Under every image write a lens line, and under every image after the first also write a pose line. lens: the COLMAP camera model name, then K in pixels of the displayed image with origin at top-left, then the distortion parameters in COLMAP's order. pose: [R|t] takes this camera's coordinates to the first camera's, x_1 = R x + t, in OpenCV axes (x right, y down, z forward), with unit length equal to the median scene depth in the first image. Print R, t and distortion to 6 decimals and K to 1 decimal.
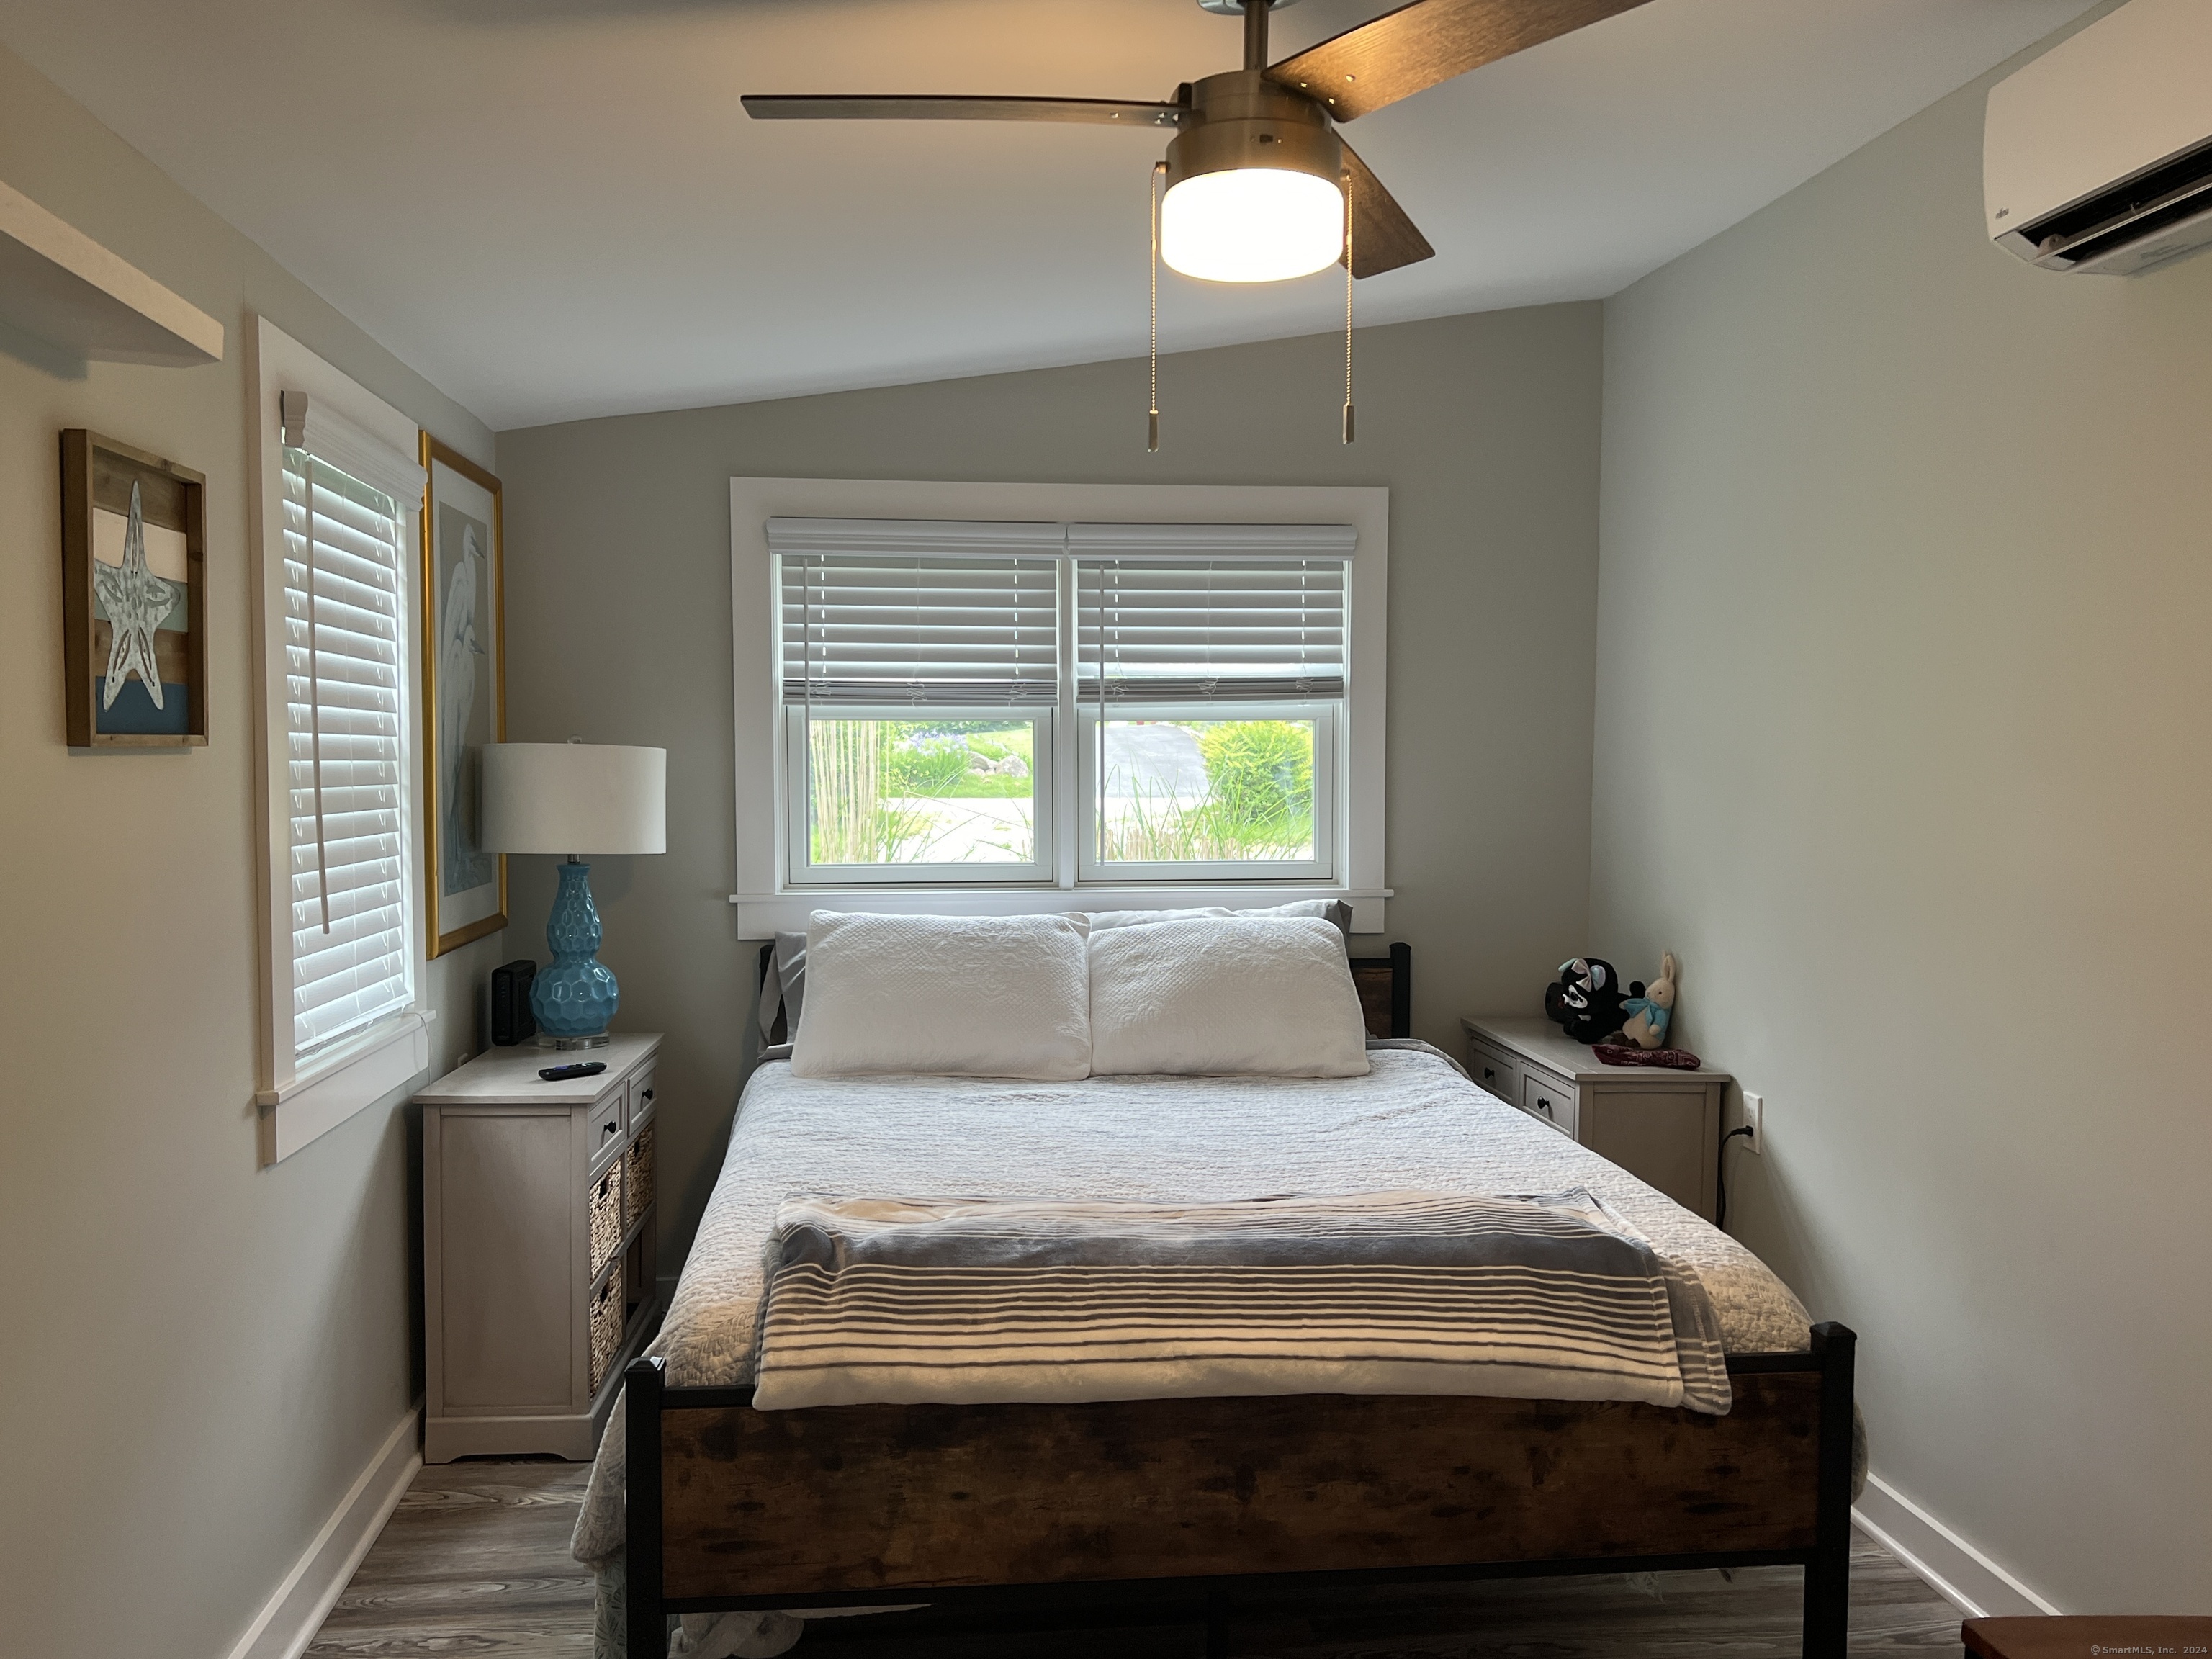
lens RADIAL K [[1793.3, 0, 1090.1], [0, 1793.3, 817.0], [0, 0, 1]] dist [0.116128, -0.275750]
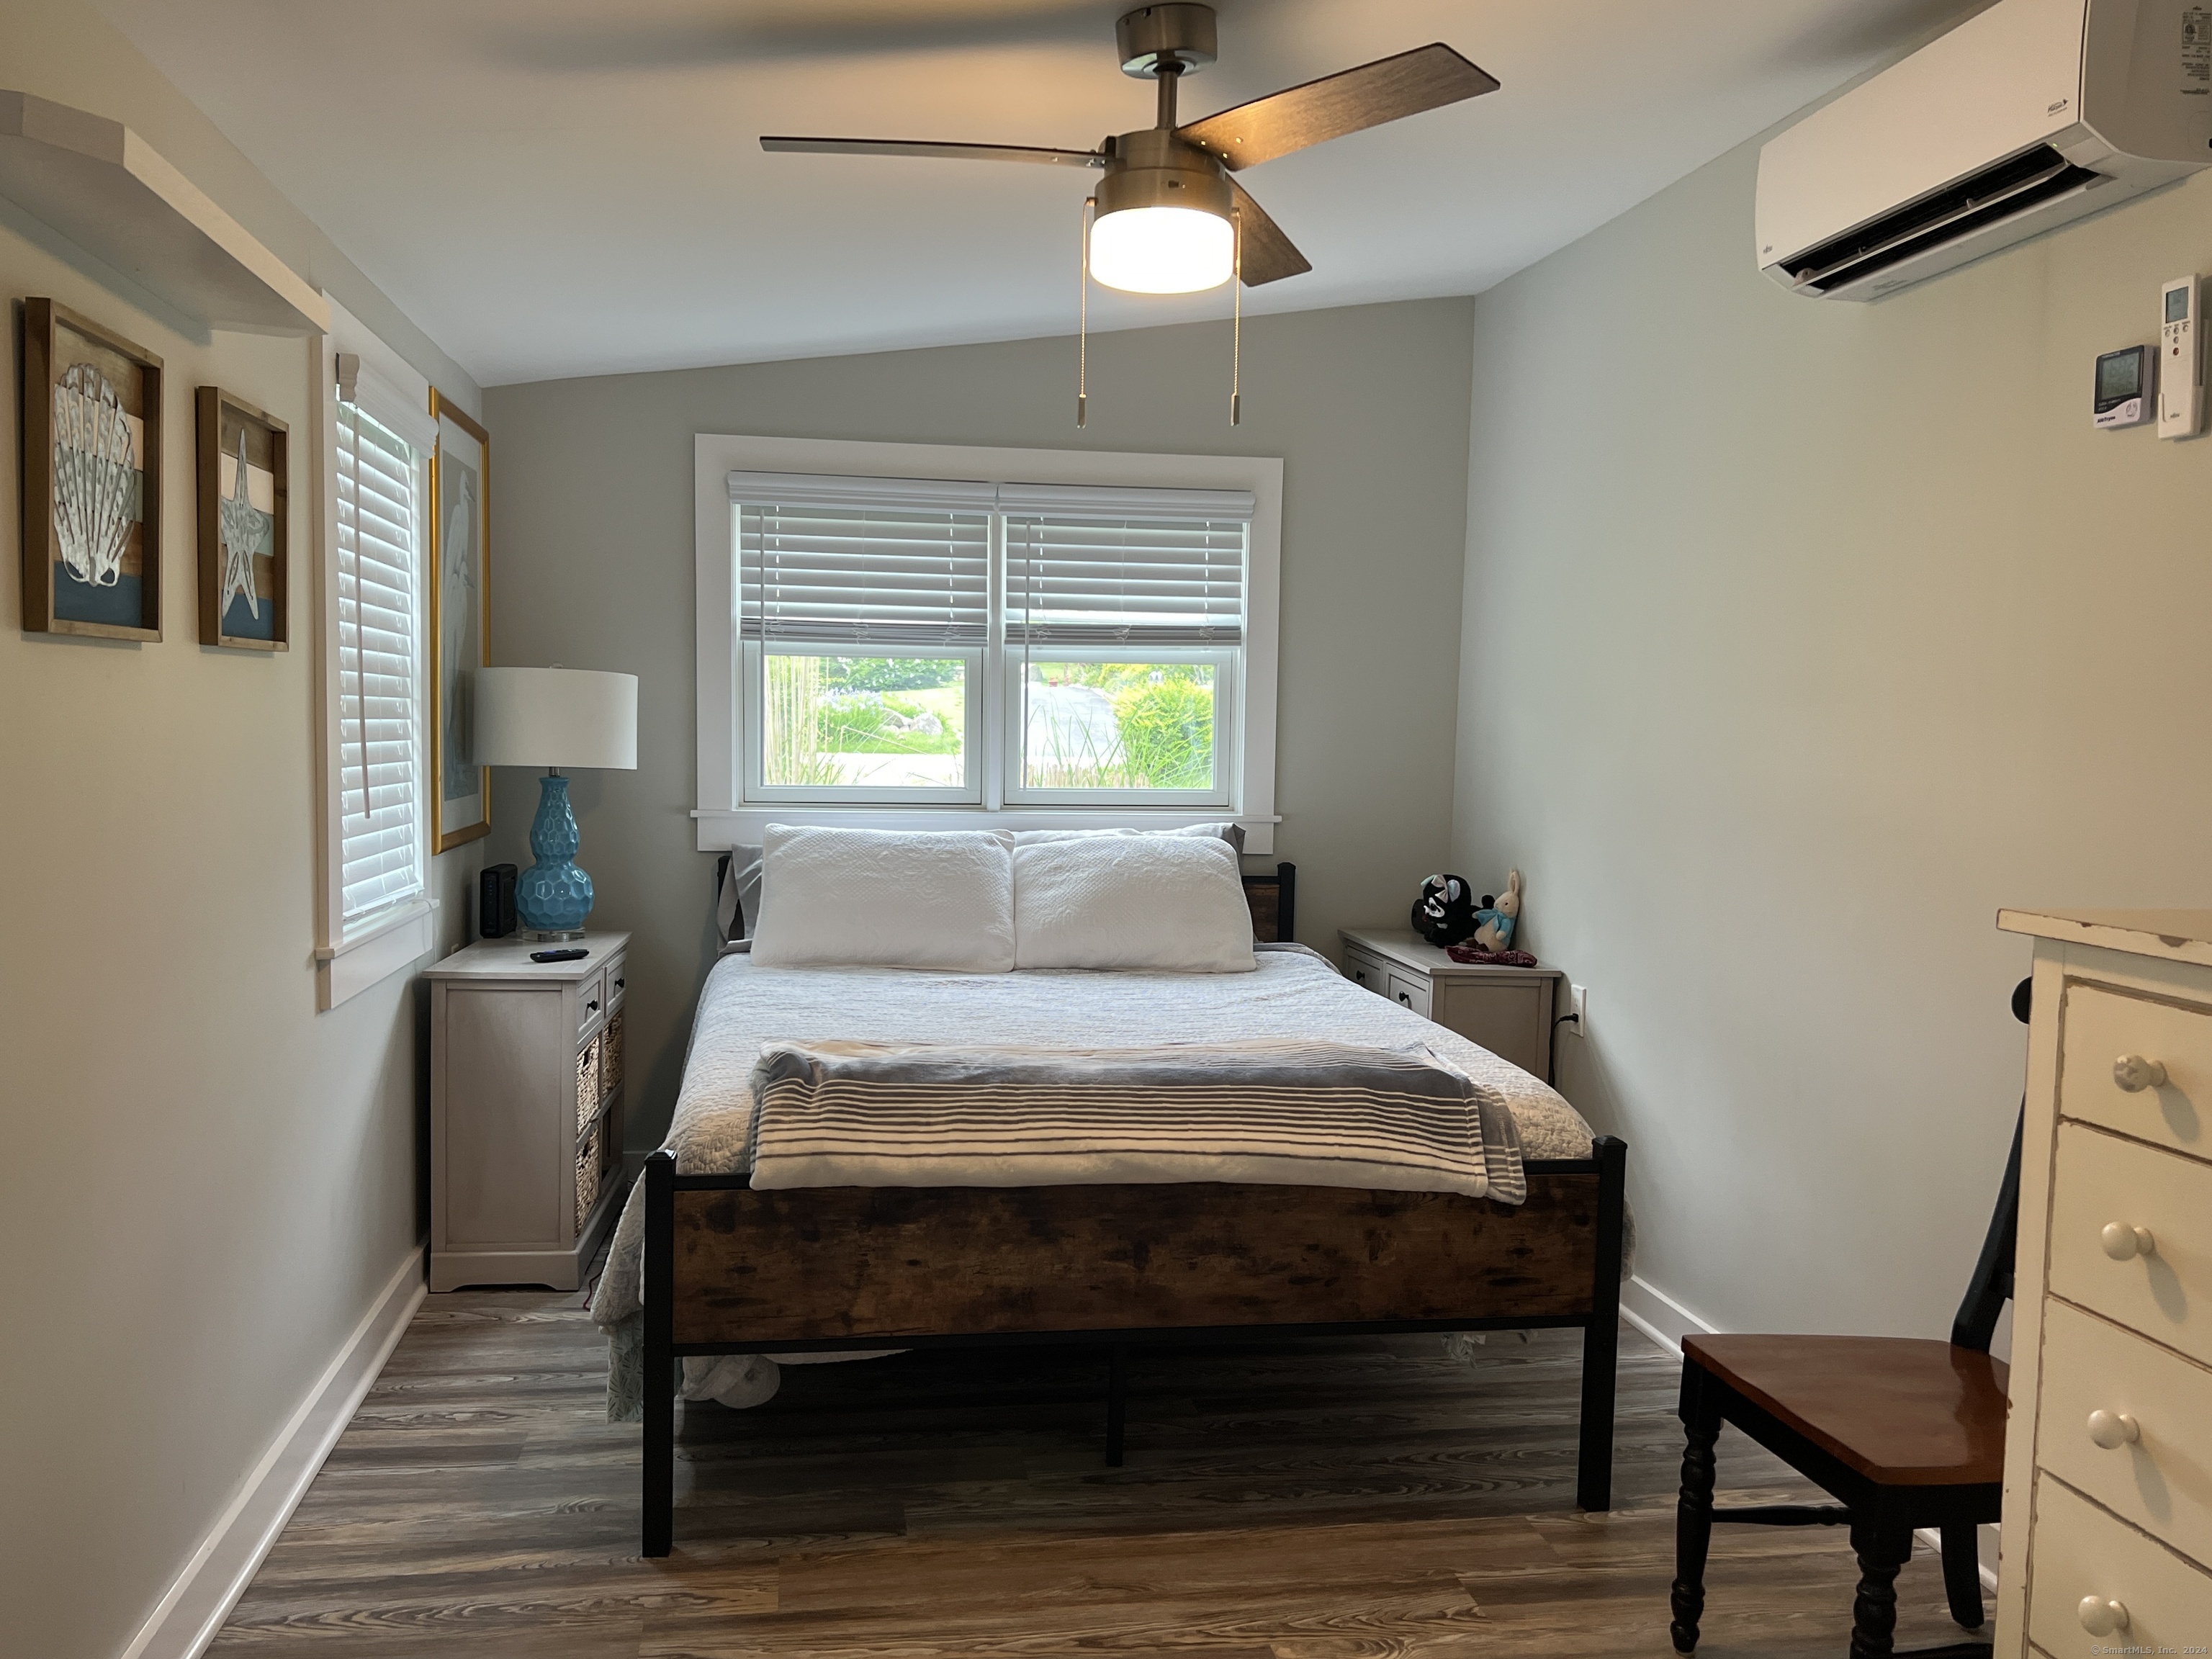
lens RADIAL K [[1823.7, 0, 1106.0], [0, 1823.7, 829.5], [0, 0, 1]] dist [0.115645, -0.345356]
pose [[0.998168, 0.013449, 0.058993, -0.012463], [-0.014837, 0.999622, 0.023164, 0.030629], [-0.058659, -0.023997, 0.997990, -0.181223]]
